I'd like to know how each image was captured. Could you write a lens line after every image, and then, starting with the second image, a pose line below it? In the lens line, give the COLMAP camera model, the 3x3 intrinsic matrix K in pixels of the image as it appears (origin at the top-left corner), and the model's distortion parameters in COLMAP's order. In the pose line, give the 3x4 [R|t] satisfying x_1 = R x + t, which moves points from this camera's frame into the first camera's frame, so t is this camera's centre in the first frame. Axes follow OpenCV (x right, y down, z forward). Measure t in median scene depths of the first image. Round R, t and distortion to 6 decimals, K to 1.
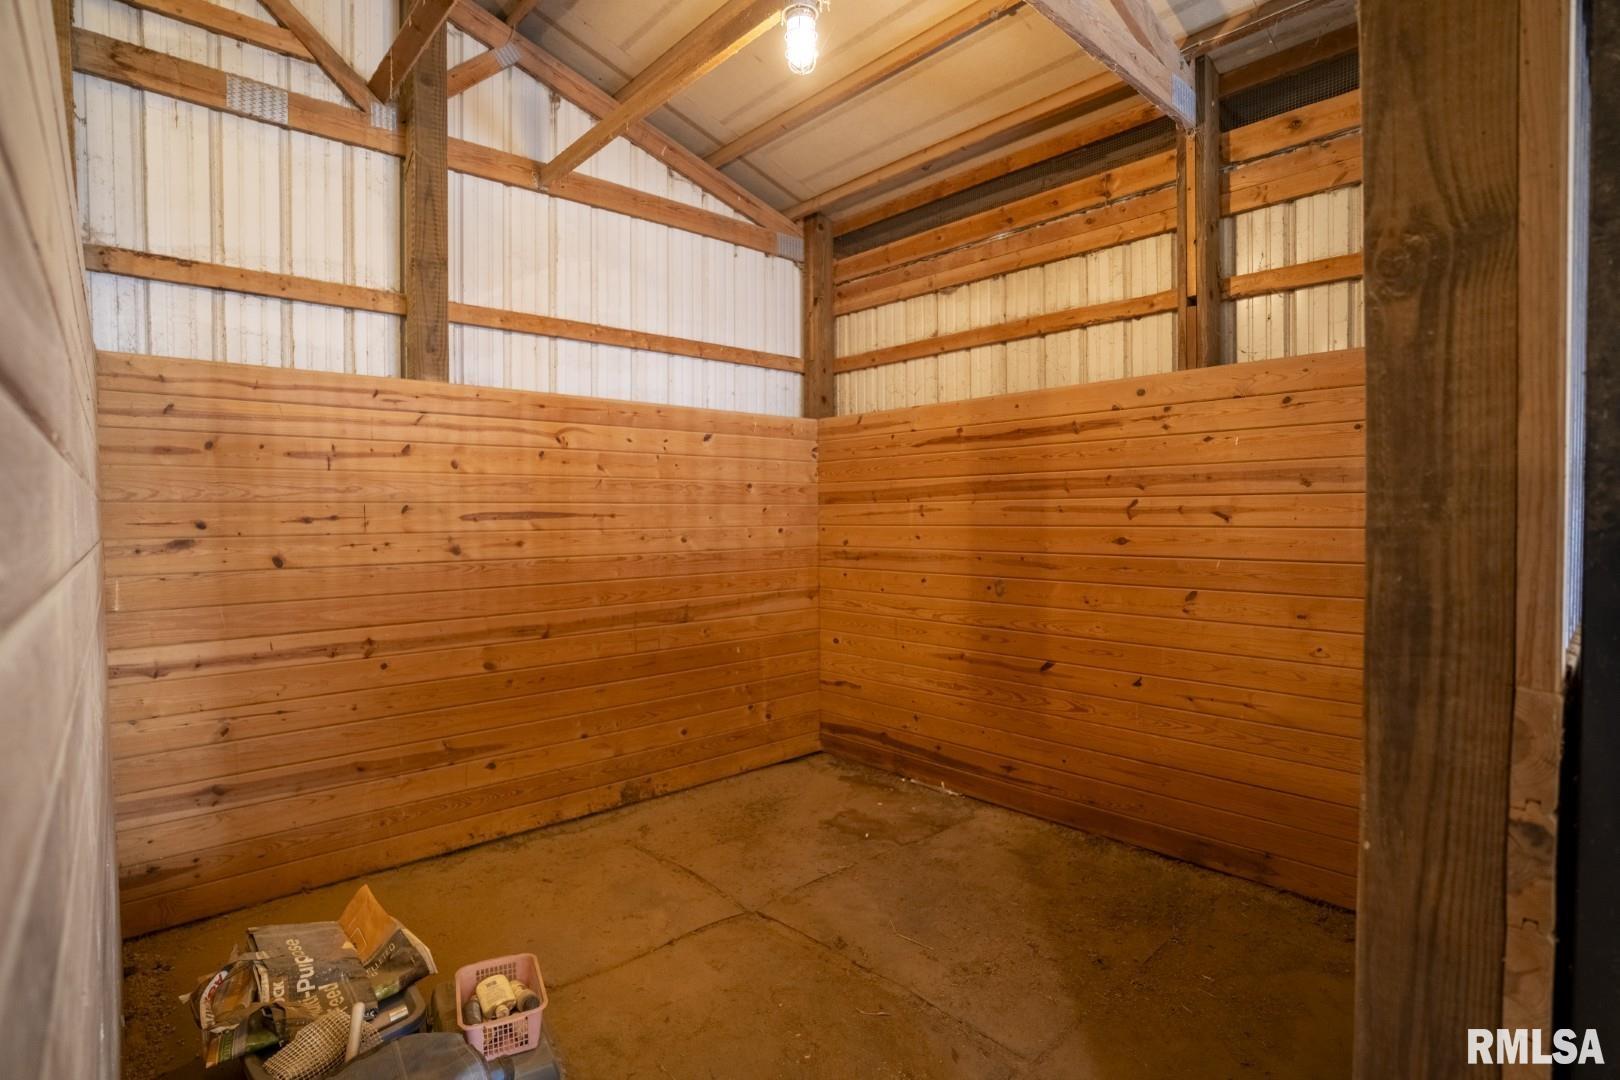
lens RADIAL K [[791.2, 0, 819.5], [0, 791.2, 540.5], [0, 0, 1]] dist [-0.076593, 0.030358]
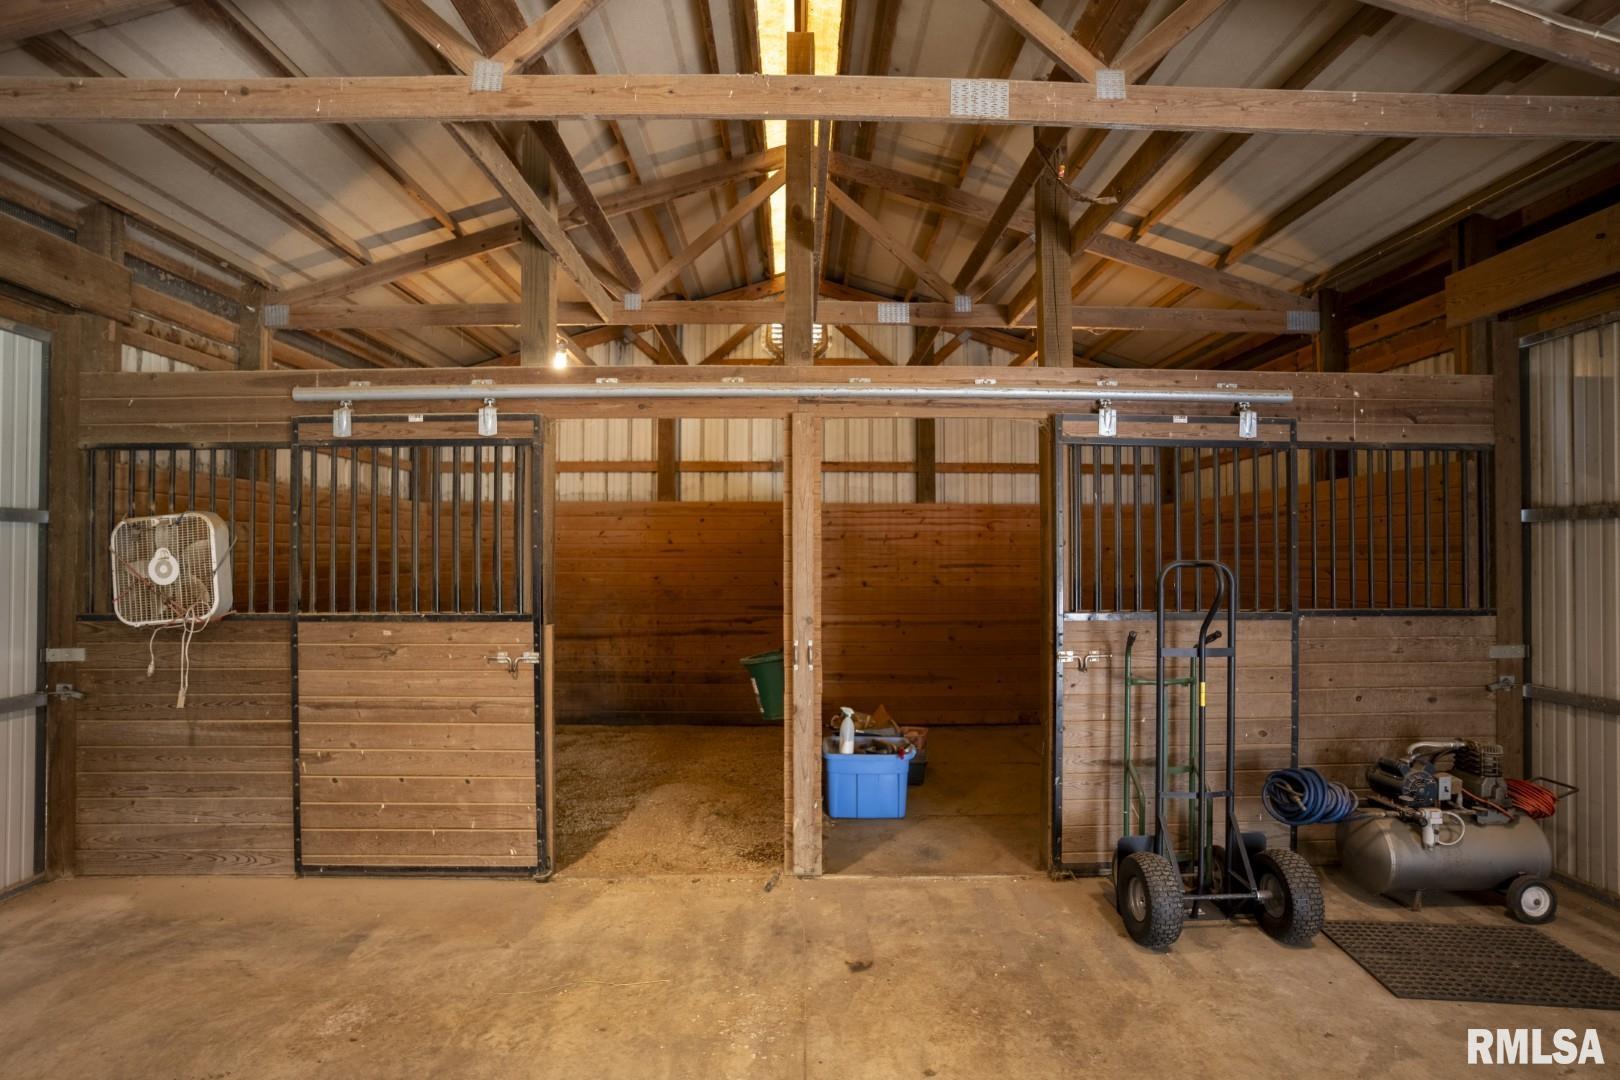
lens RADIAL K [[791.2, 0, 812.6], [0, 791.2, 543.2], [0, 0, 1]] dist [-0.076593, 0.030358]
pose [[0.745016, -0.000893, -0.667046, 0.734551], [-0.028535, 0.999041, -0.033207, -0.011582], [0.666436, 0.043774, 0.744276, -0.852976]]
